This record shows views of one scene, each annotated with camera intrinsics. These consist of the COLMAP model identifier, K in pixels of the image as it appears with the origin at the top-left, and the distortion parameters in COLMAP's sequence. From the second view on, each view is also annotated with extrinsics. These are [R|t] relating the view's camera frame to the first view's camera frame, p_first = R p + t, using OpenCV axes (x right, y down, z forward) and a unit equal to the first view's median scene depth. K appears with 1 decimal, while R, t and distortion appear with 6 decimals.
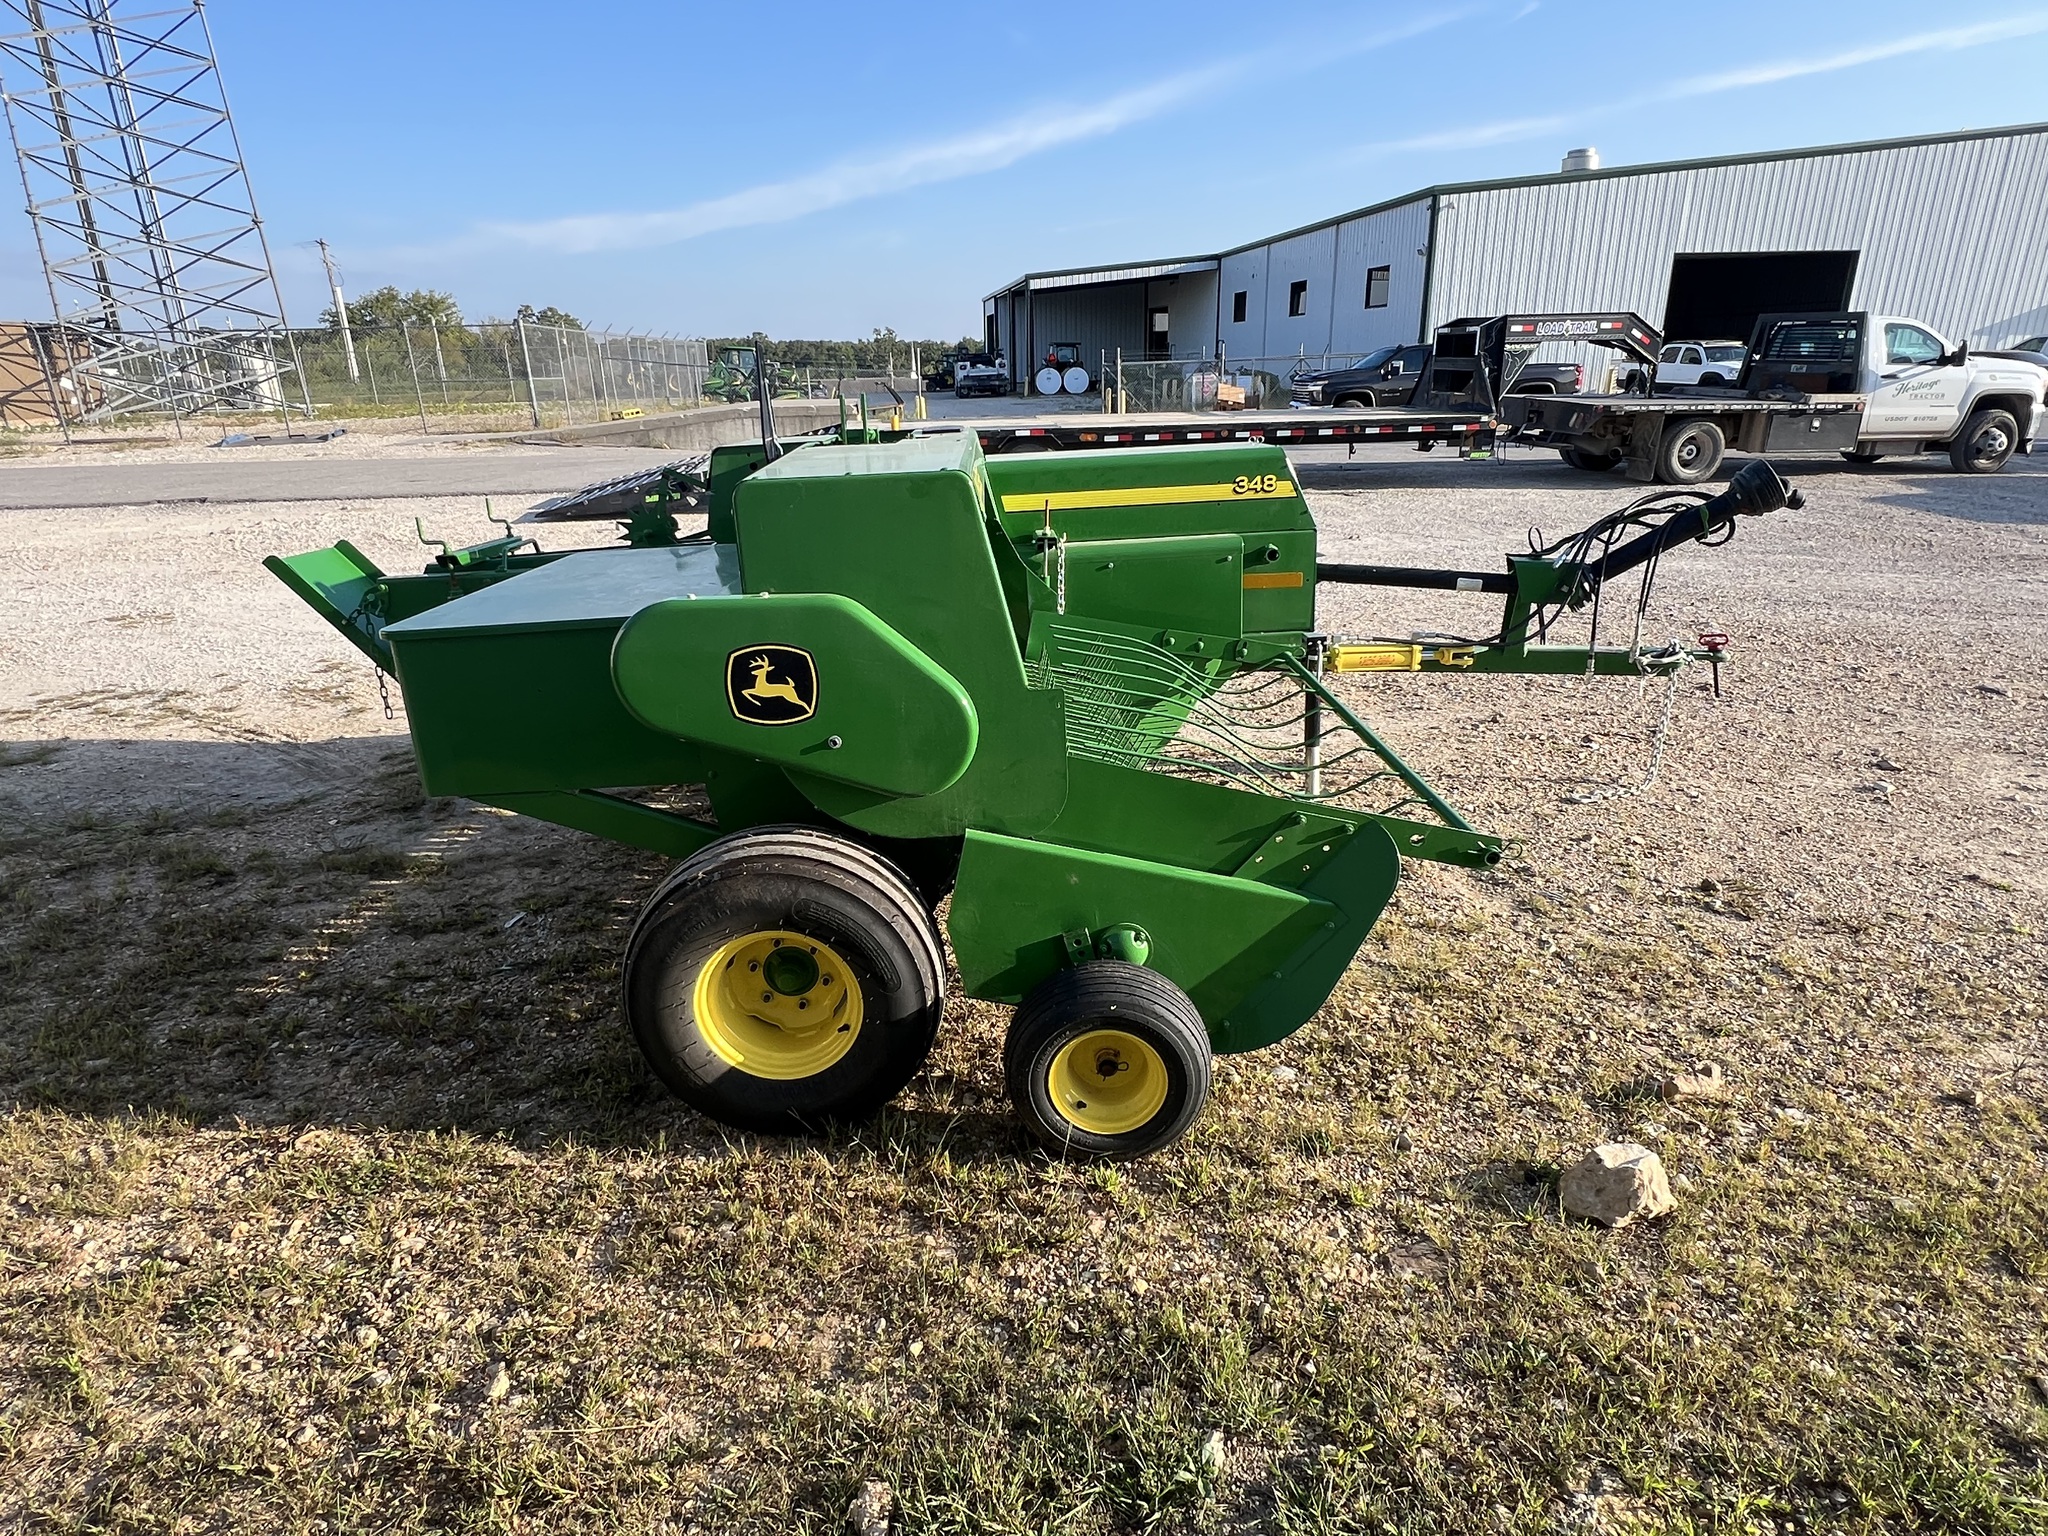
lens RADIAL K [[1152.6, 0, 1017.2], [0, 1152.6, 776.1], [0, 0, 1]] dist [-0.000357, -0.000539]
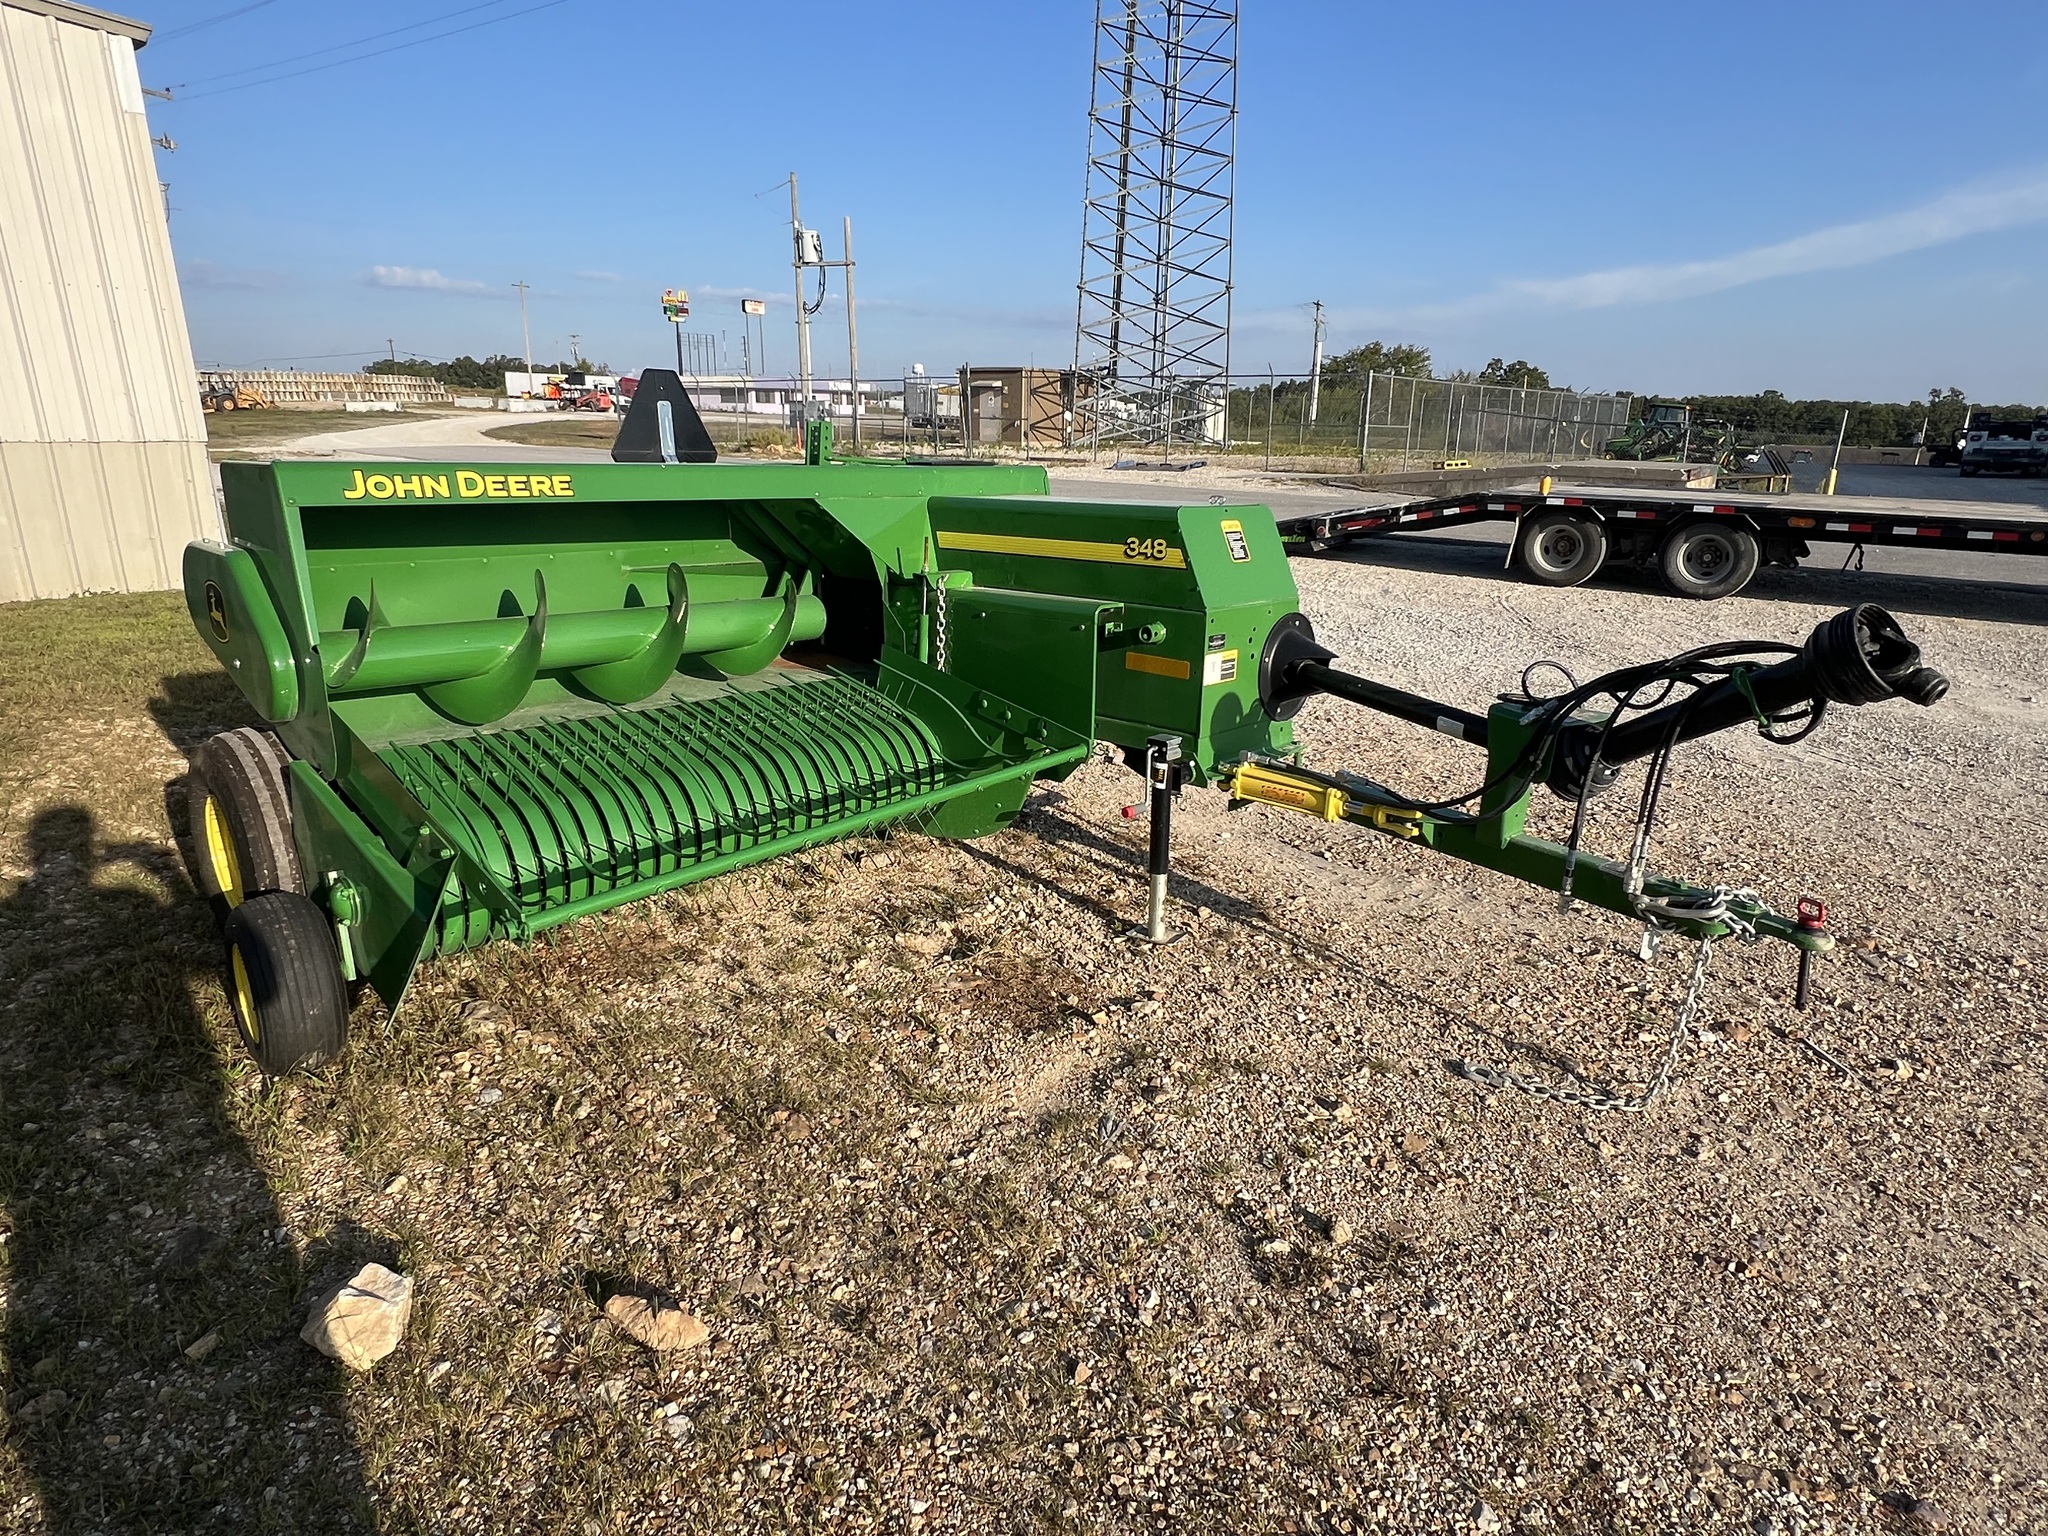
lens RADIAL K [[1152.6, 0, 1021.1], [0, 1152.6, 768.1], [0, 0, 1]] dist [-0.000357, -0.000539]
pose [[0.718274, 0.235459, -0.654708, 0.111935], [-0.266228, 0.962394, 0.054039, -0.018319], [0.642811, 0.135487, 0.753948, 0.050170]]
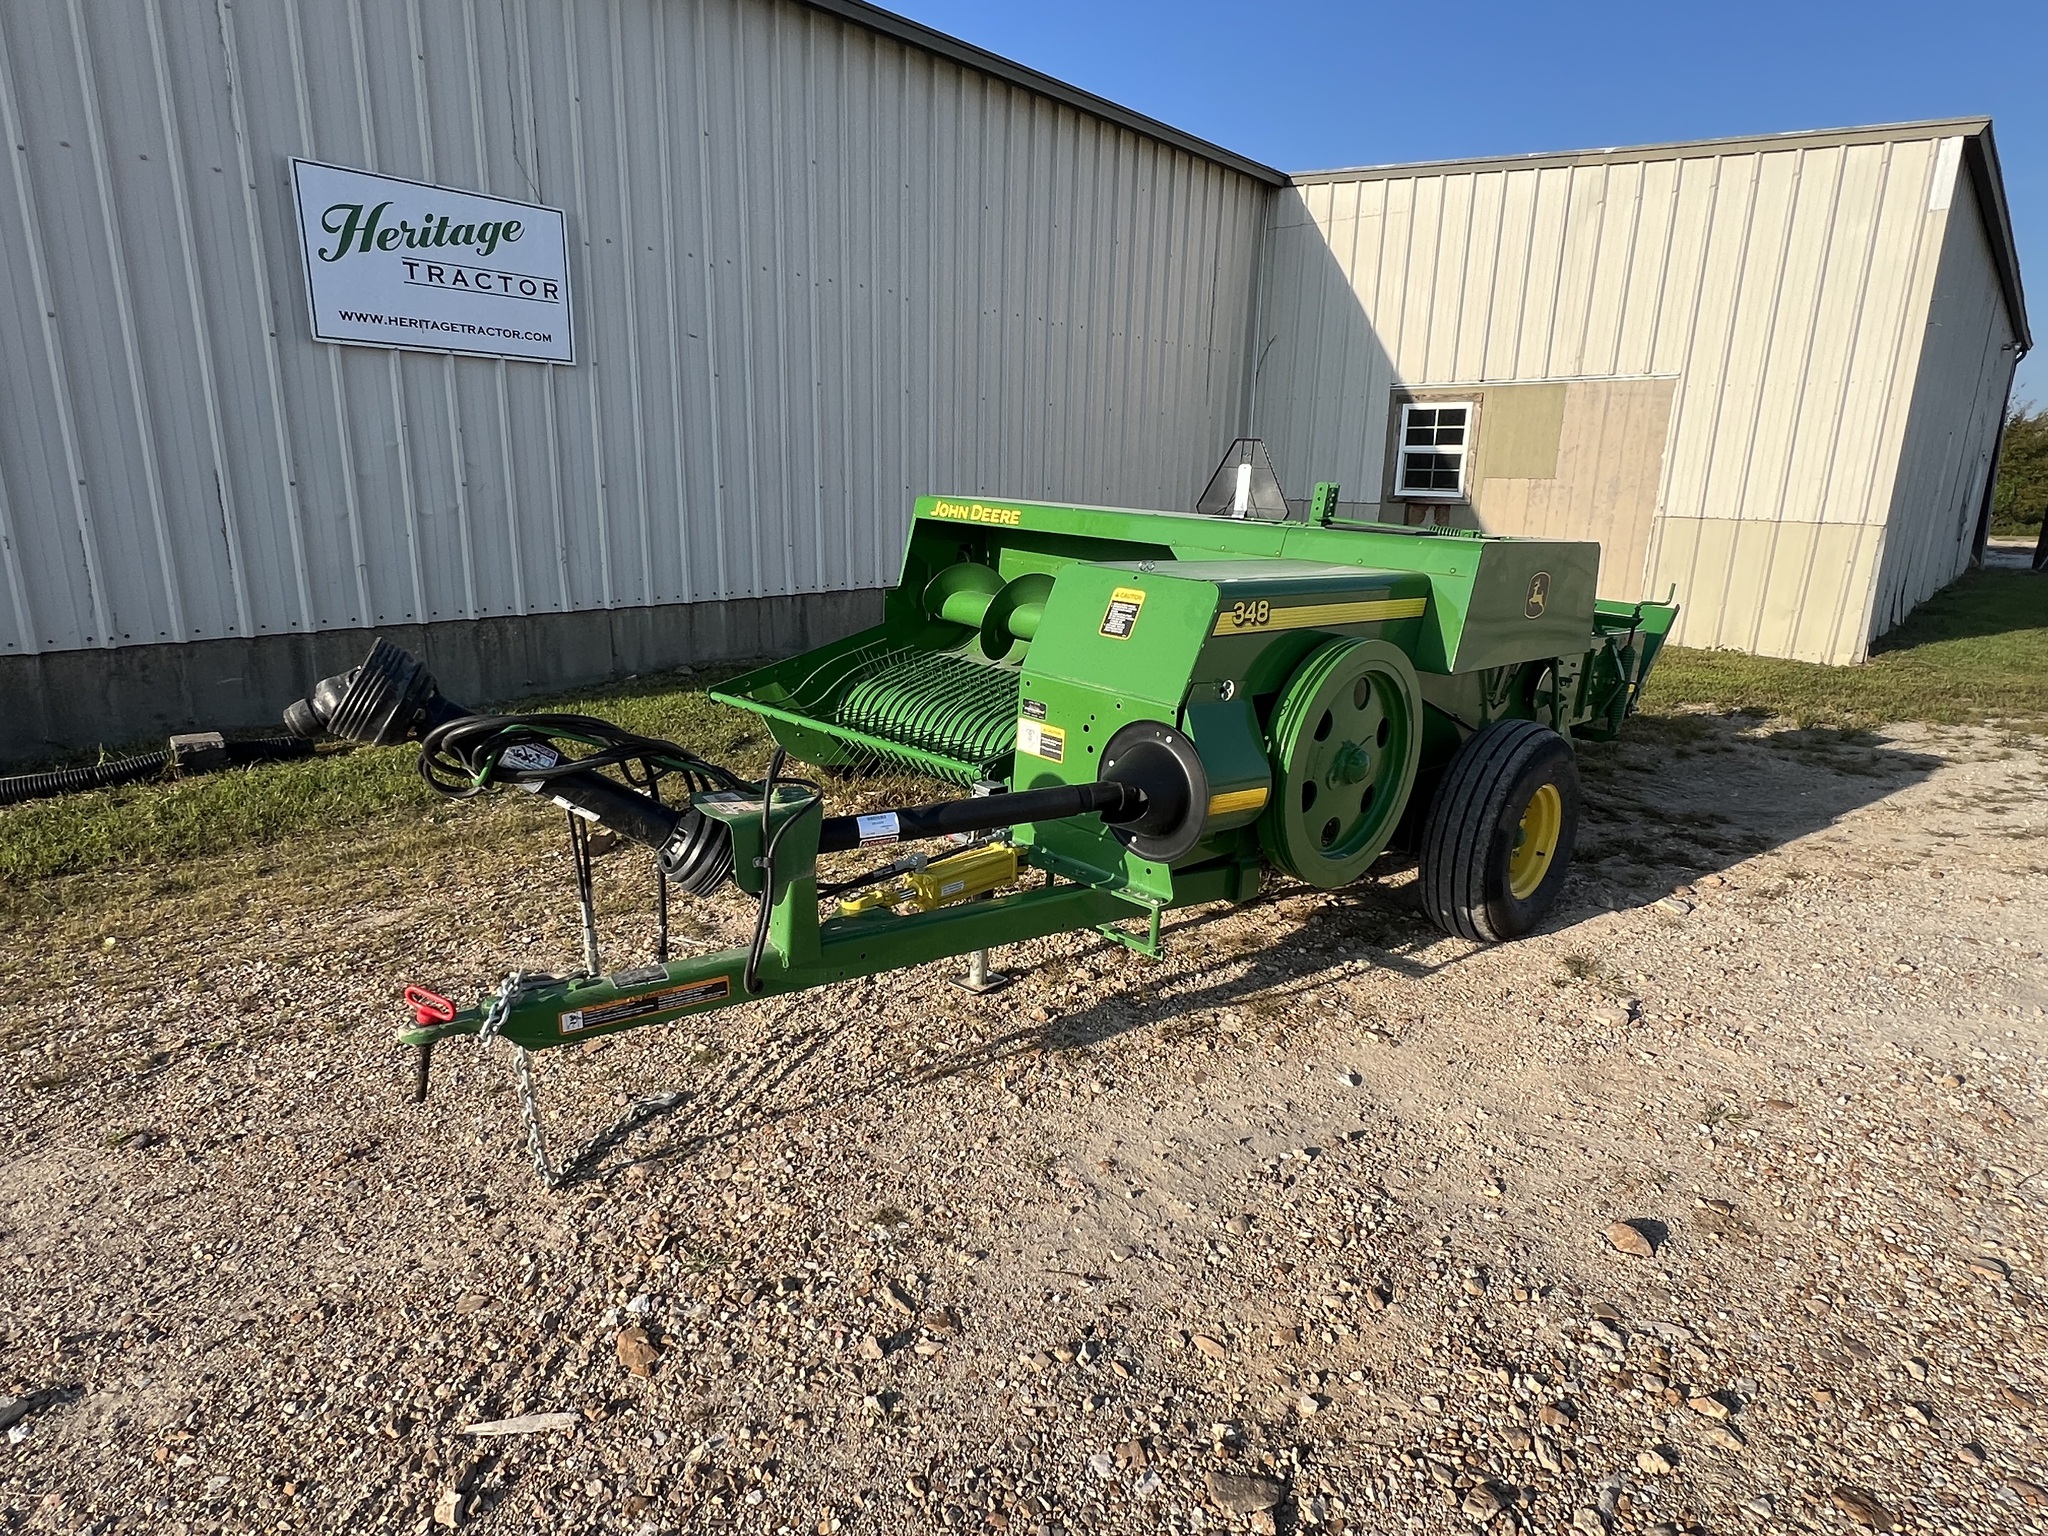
lens RADIAL K [[1152.6, 0, 1022.5], [0, 1152.6, 775.8], [0, 0, 1]] dist [-0.000357, -0.000539]
pose [[-0.740967, 0.179745, -0.647039, 0.118167], [-0.231456, 0.836119, 0.497326, -0.082577], [0.630394, 0.518263, -0.577933, 0.228304]]
